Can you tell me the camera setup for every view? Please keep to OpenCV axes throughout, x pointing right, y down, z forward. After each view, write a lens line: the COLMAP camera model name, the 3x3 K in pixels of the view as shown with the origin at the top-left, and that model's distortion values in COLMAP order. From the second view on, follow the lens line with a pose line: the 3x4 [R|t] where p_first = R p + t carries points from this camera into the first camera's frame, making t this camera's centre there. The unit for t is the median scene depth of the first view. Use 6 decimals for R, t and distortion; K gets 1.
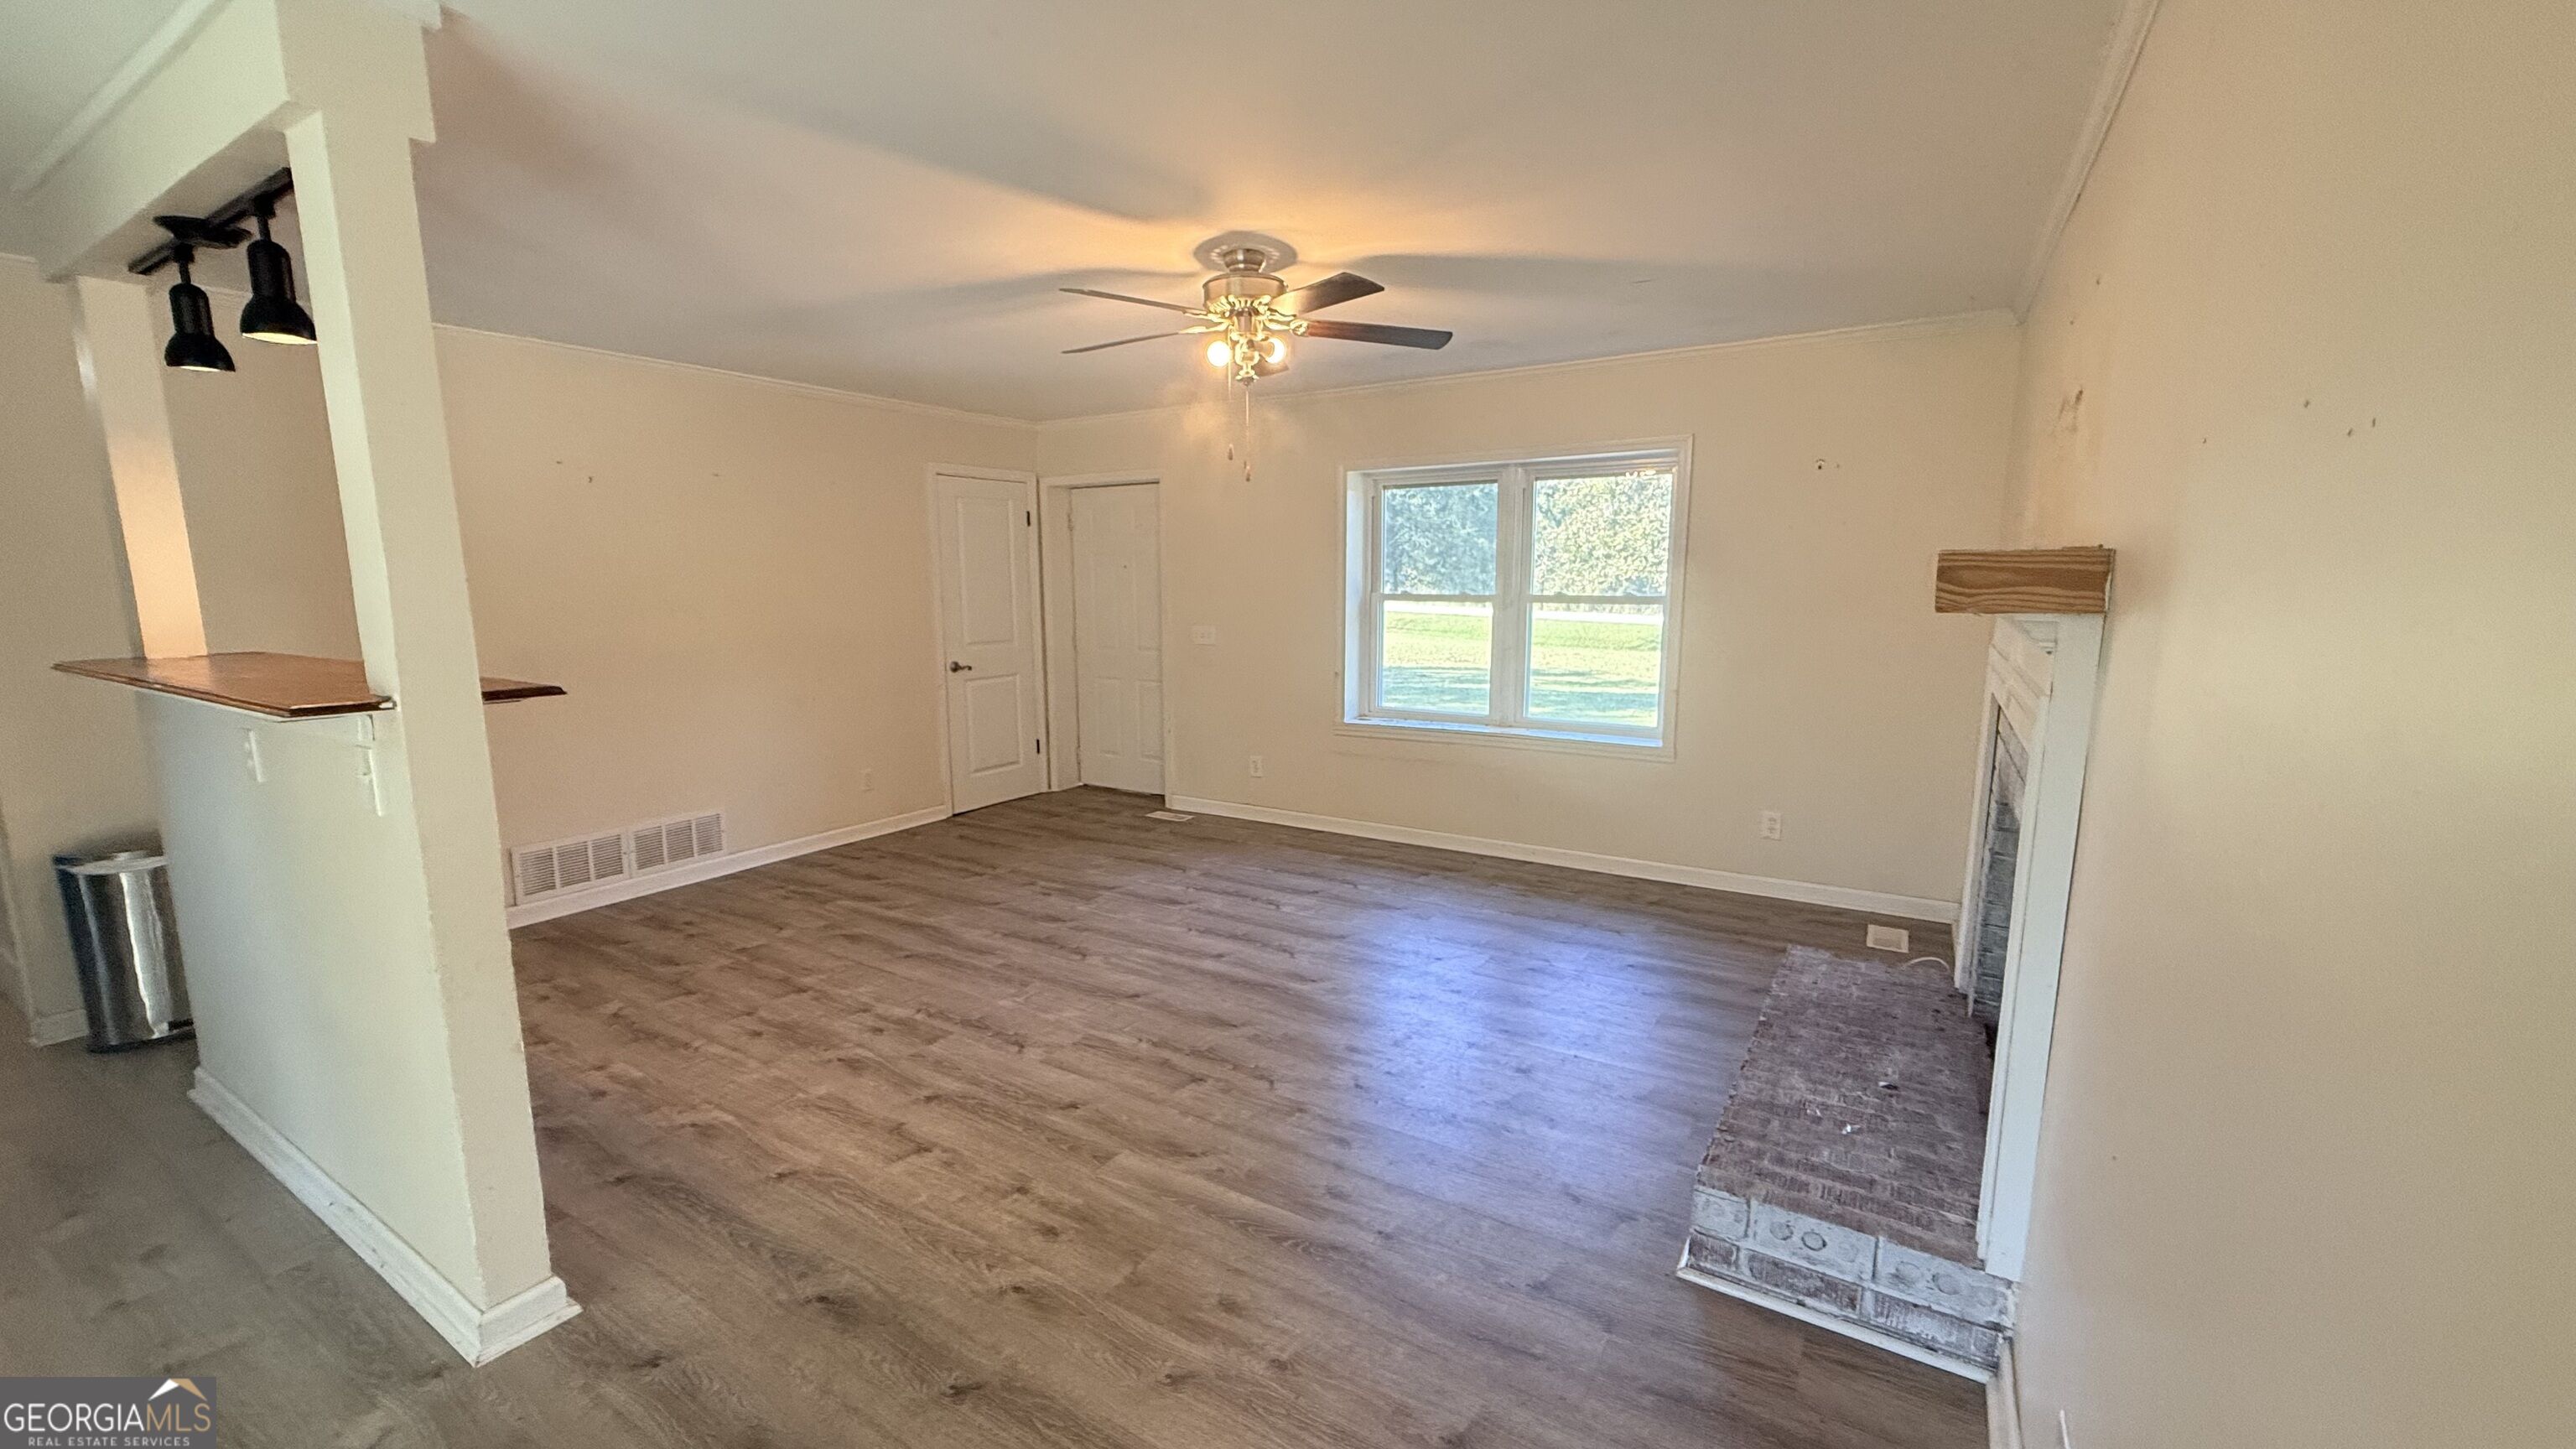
lens RADIAL K [[1018.8, 0, 1264.6], [0, 1018.8, 734.9], [0, 0, 1]] dist [0.002280, -0.000531]
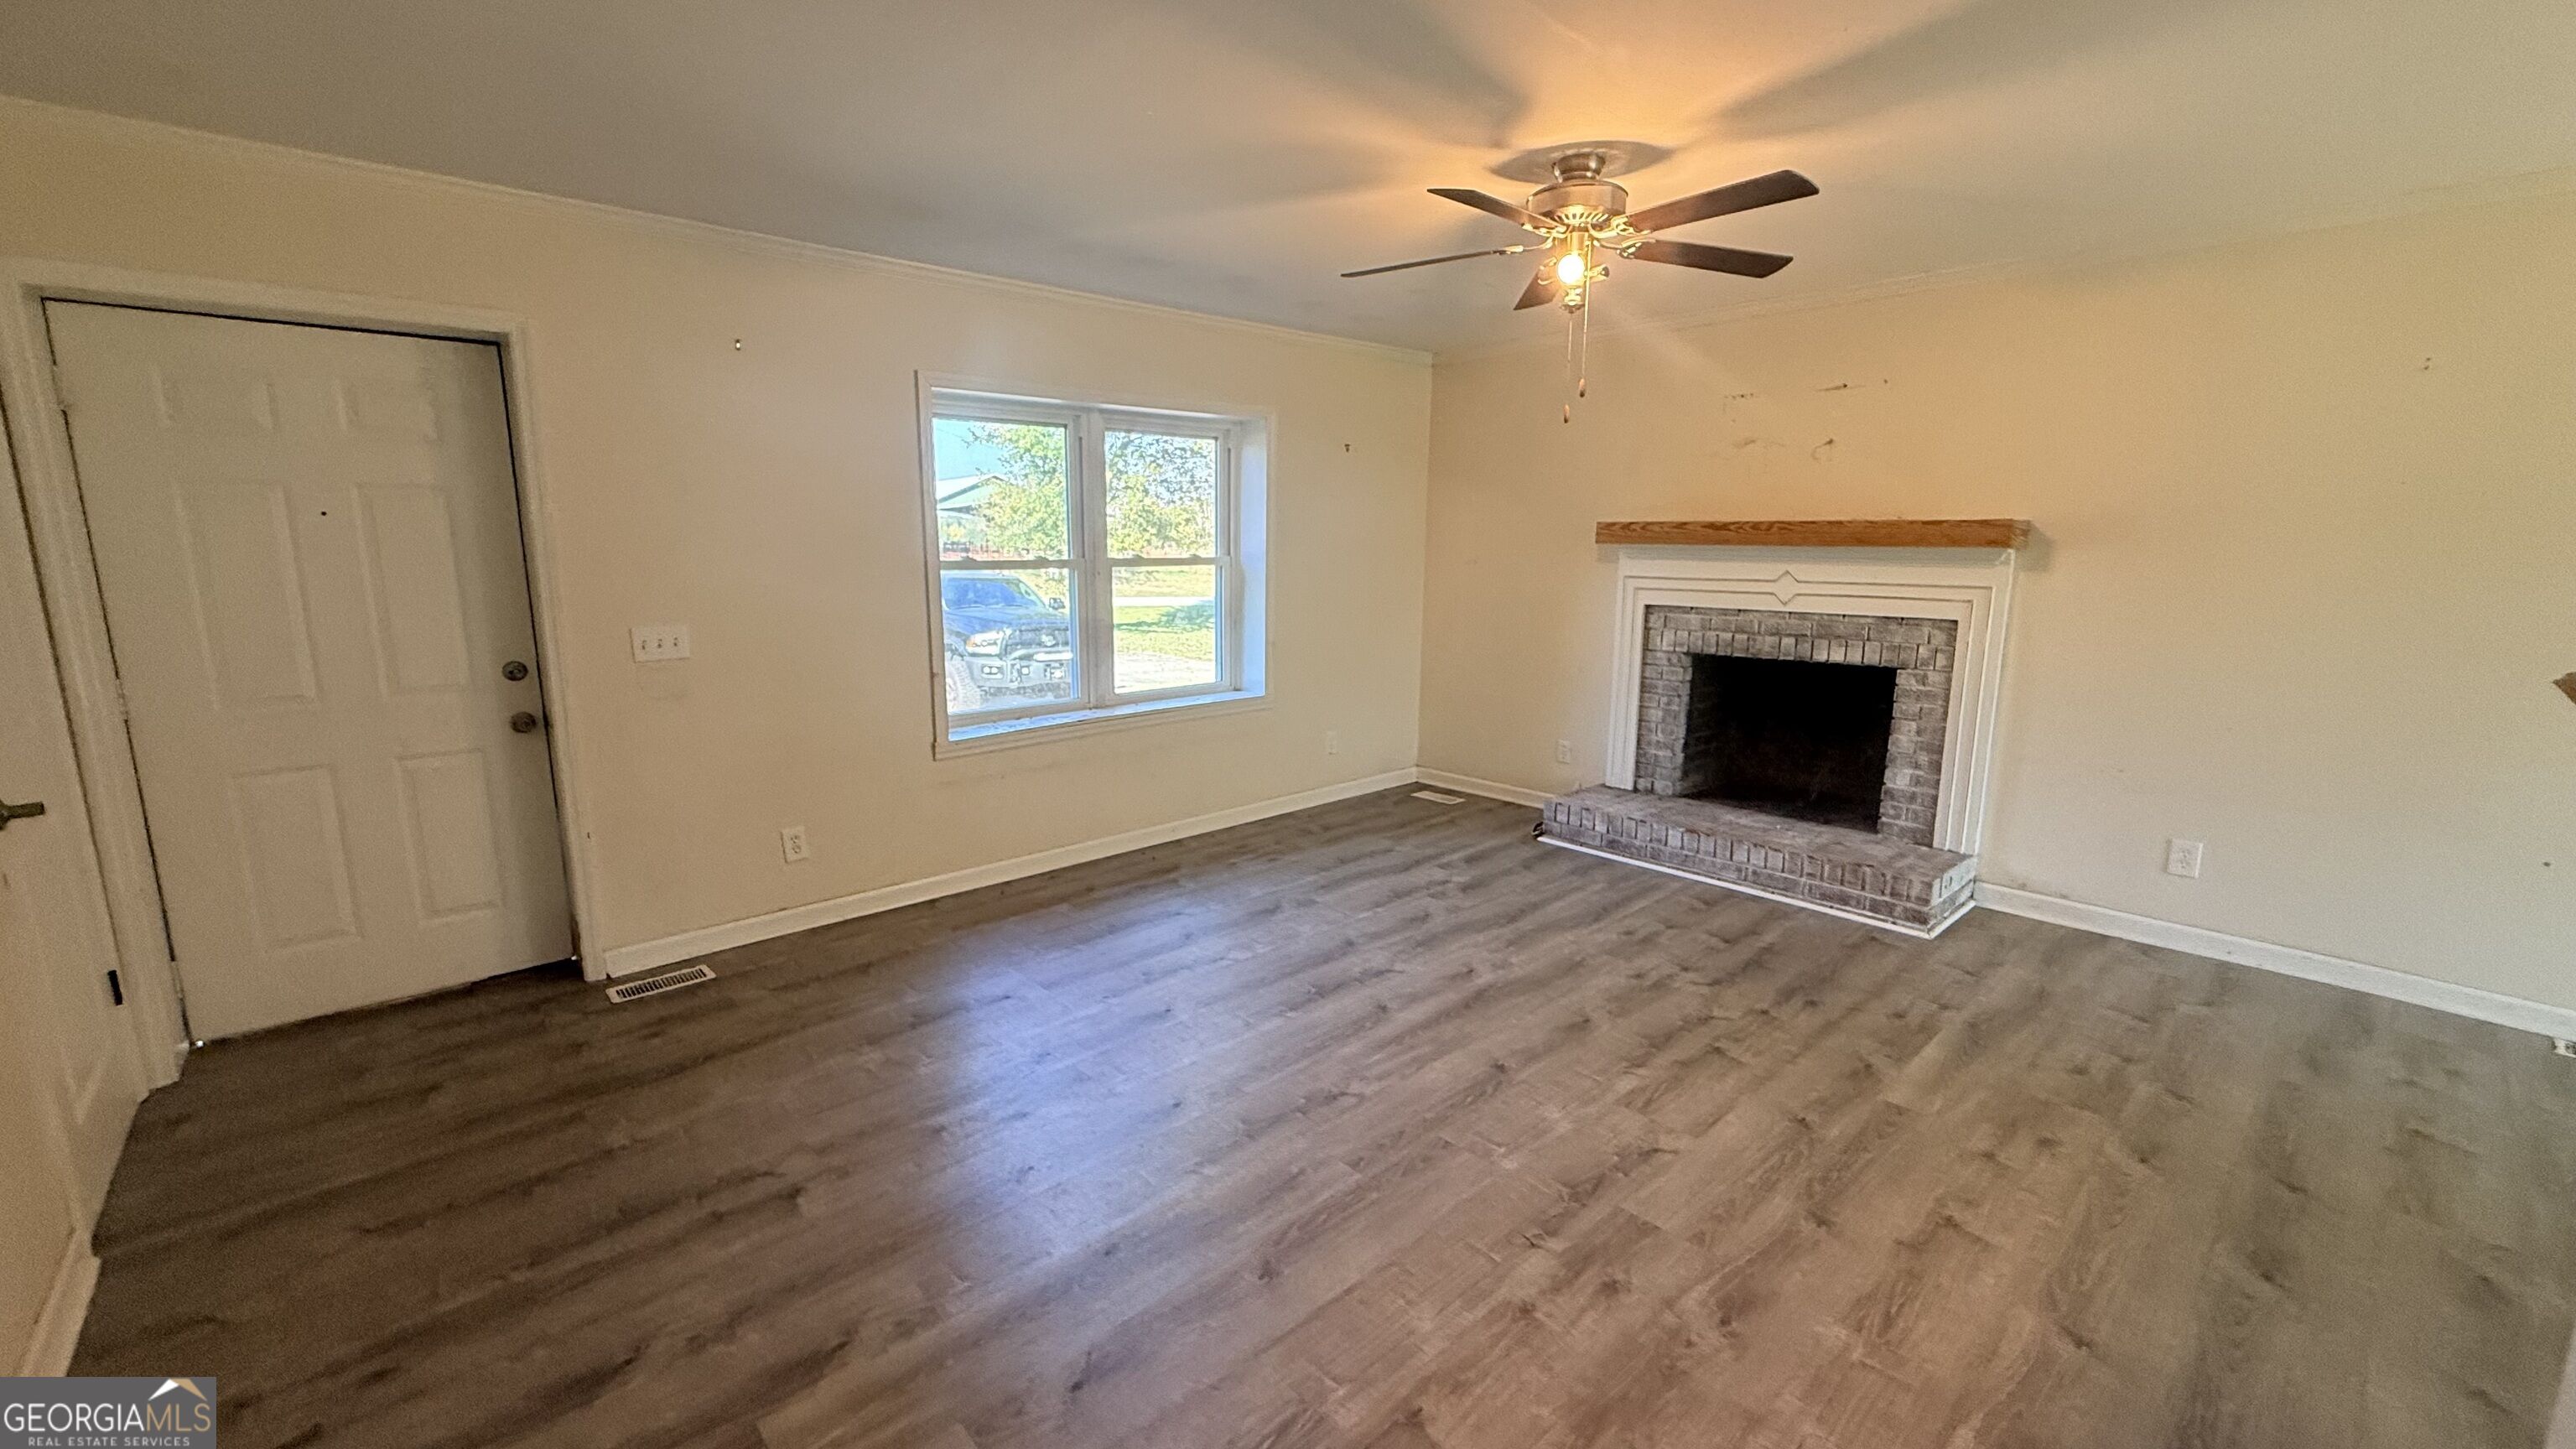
lens RADIAL K [[1018.8, 0, 1281.8], [0, 1018.8, 738.9], [0, 0, 1]] dist [0.002280, -0.000531]
pose [[0.259062, -0.180283, 0.948886, -0.793344], [0.151741, 0.977823, 0.144353, -0.119874], [-0.953867, 0.106588, 0.280673, 0.827499]]
